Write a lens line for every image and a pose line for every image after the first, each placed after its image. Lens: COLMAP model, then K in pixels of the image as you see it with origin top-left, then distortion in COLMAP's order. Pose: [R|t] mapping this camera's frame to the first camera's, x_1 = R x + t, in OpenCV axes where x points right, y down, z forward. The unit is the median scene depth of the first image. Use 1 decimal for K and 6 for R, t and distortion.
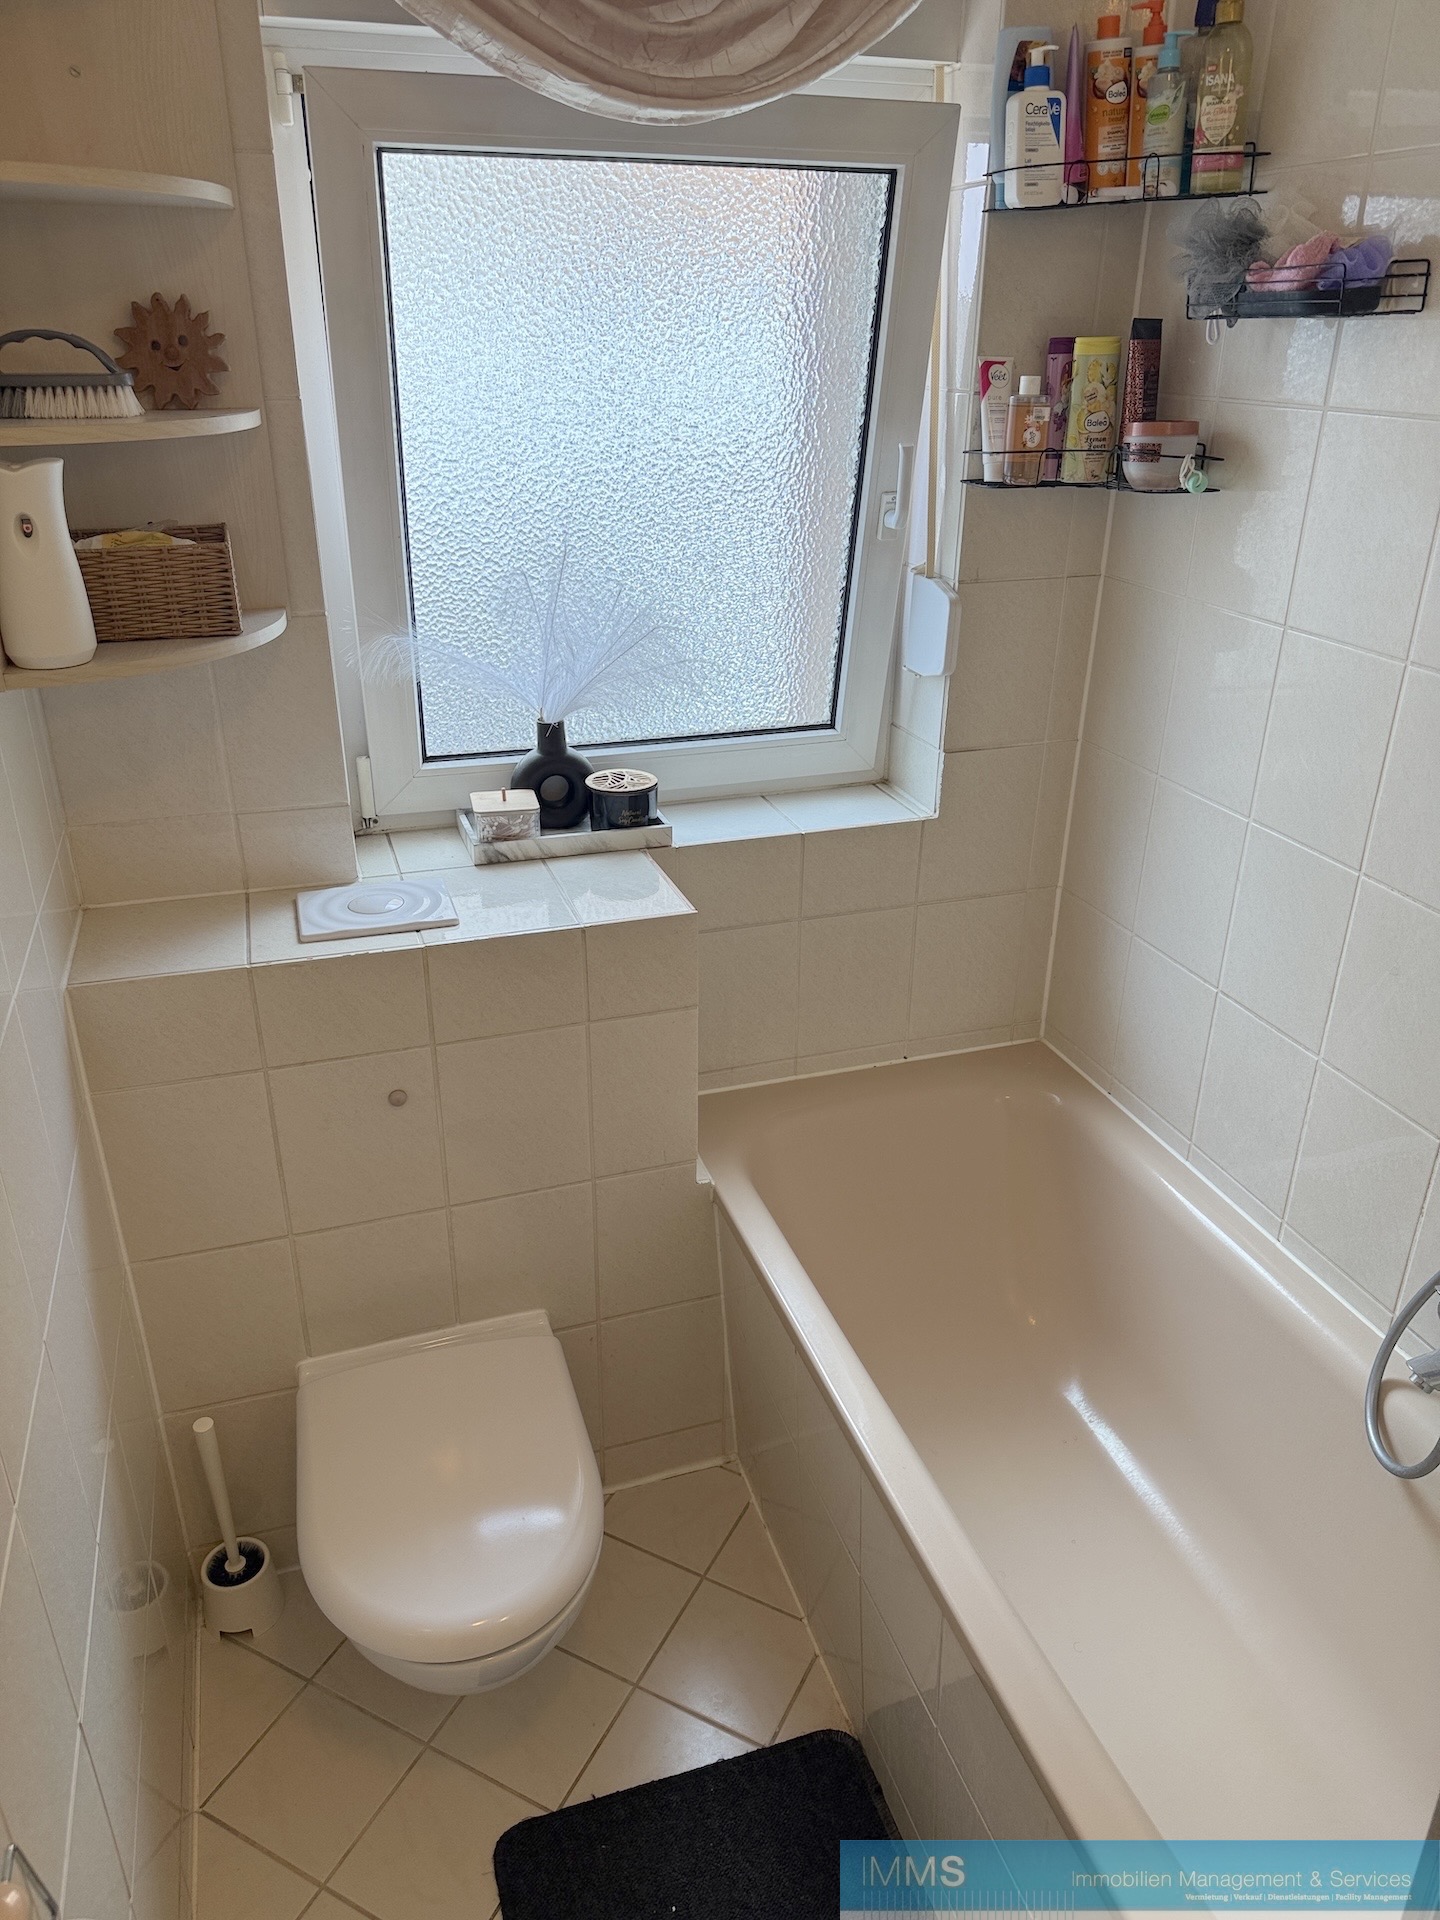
lens RADIAL K [[1359.2, 0, 710.1], [0, 1359.2, 971.0], [0, 0, 1]] dist [0.000683, -0.005415]
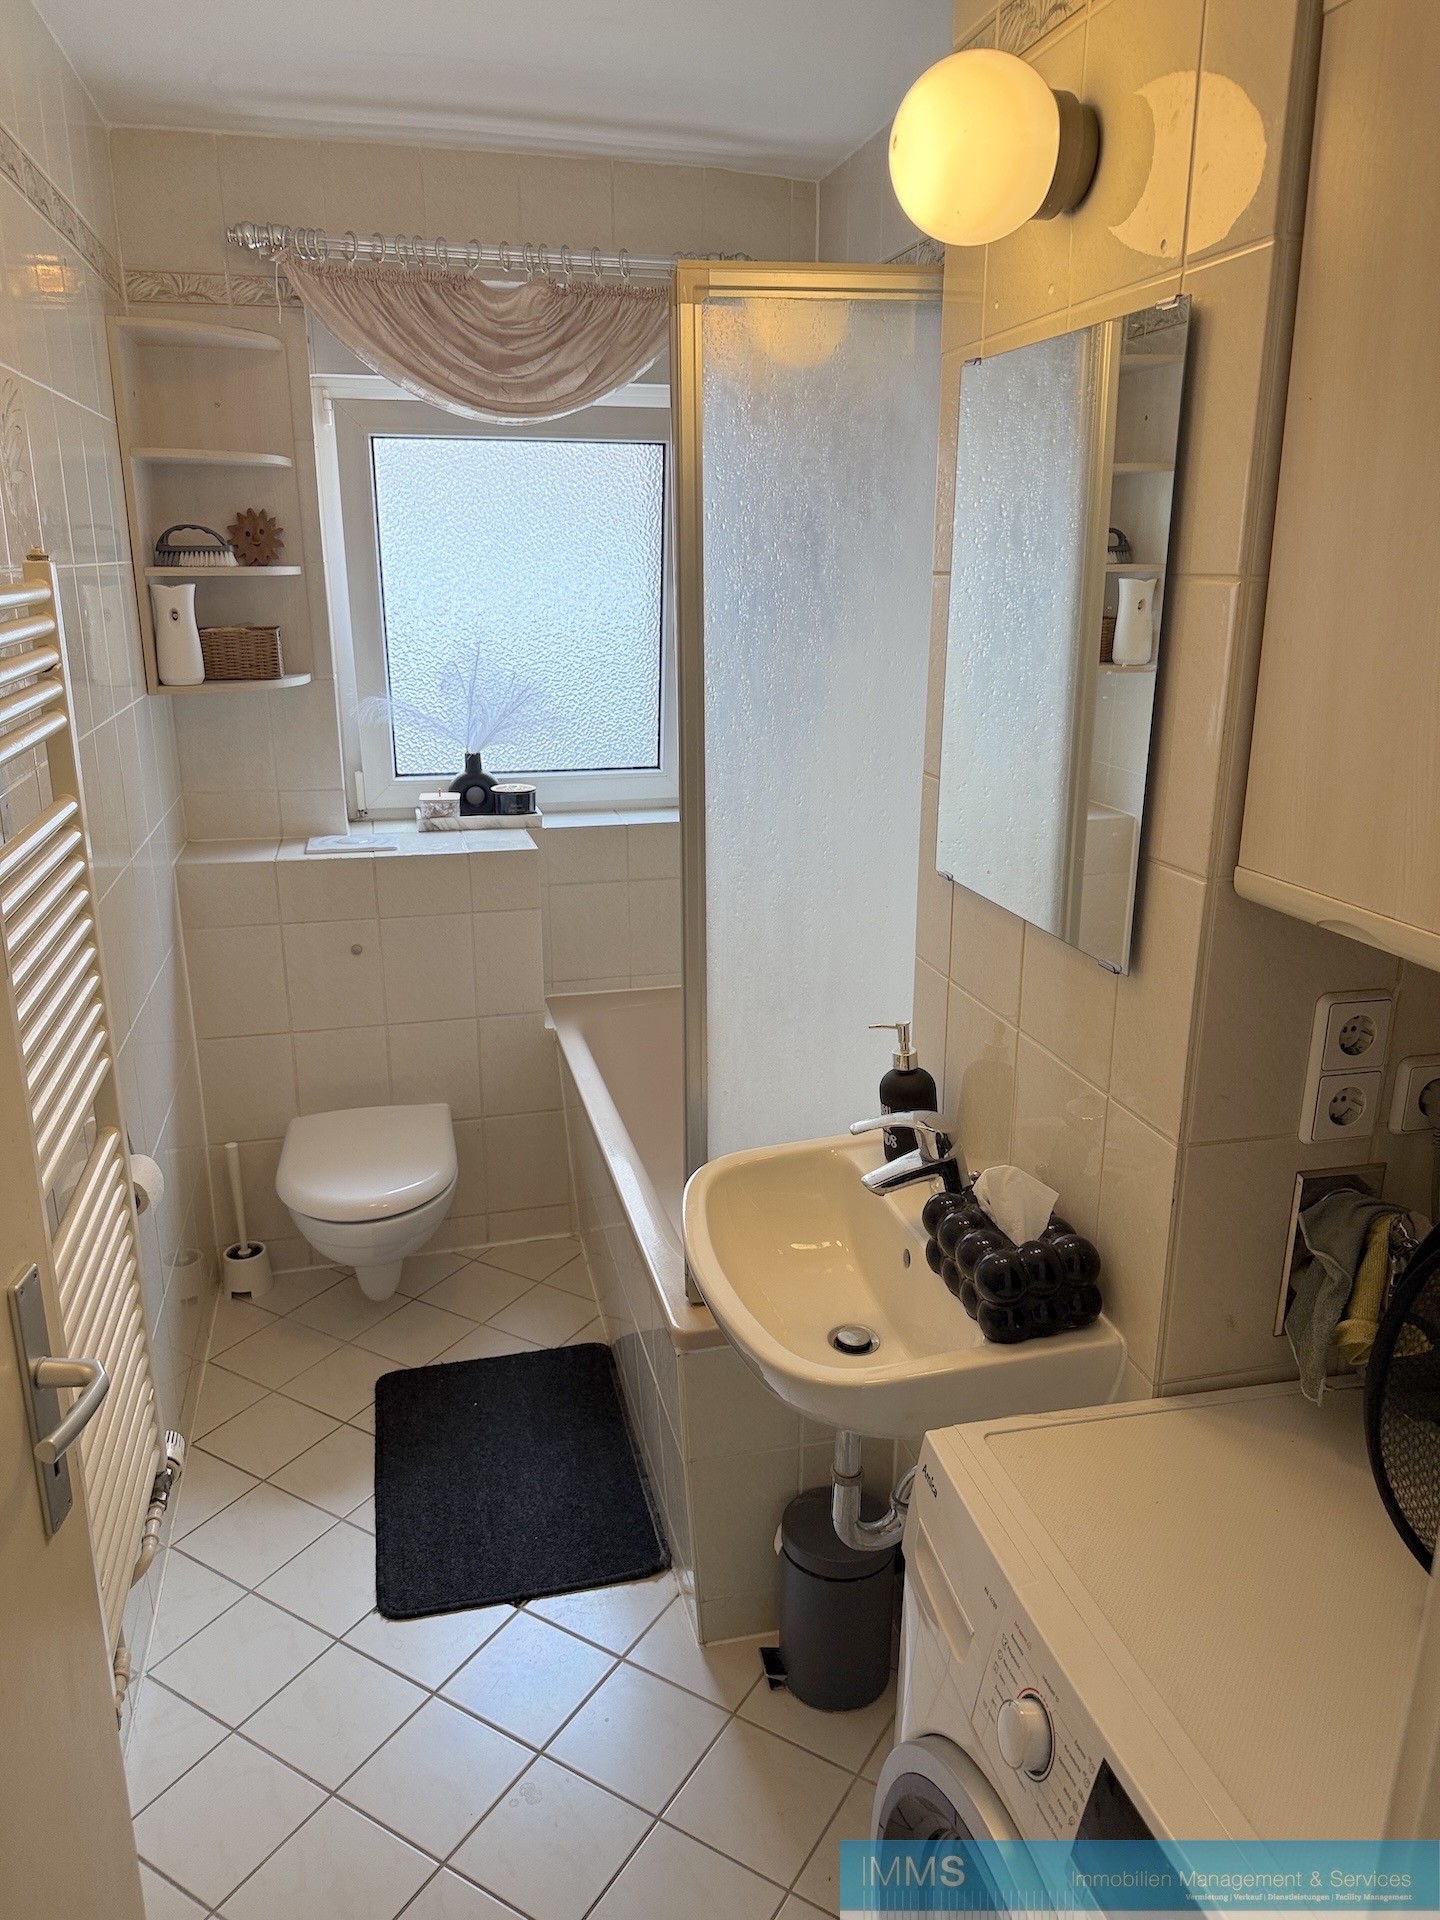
lens RADIAL K [[1361.0, 0, 720.0], [0, 1361.0, 960.0], [0, 0, 1]] dist [0.027873, -0.050999]
pose [[0.997547, 0.013589, -0.068672, 0.340886], [-0.024297, 0.987206, -0.157589, 0.361456], [0.065652, 0.158871, 0.985114, -0.653629]]
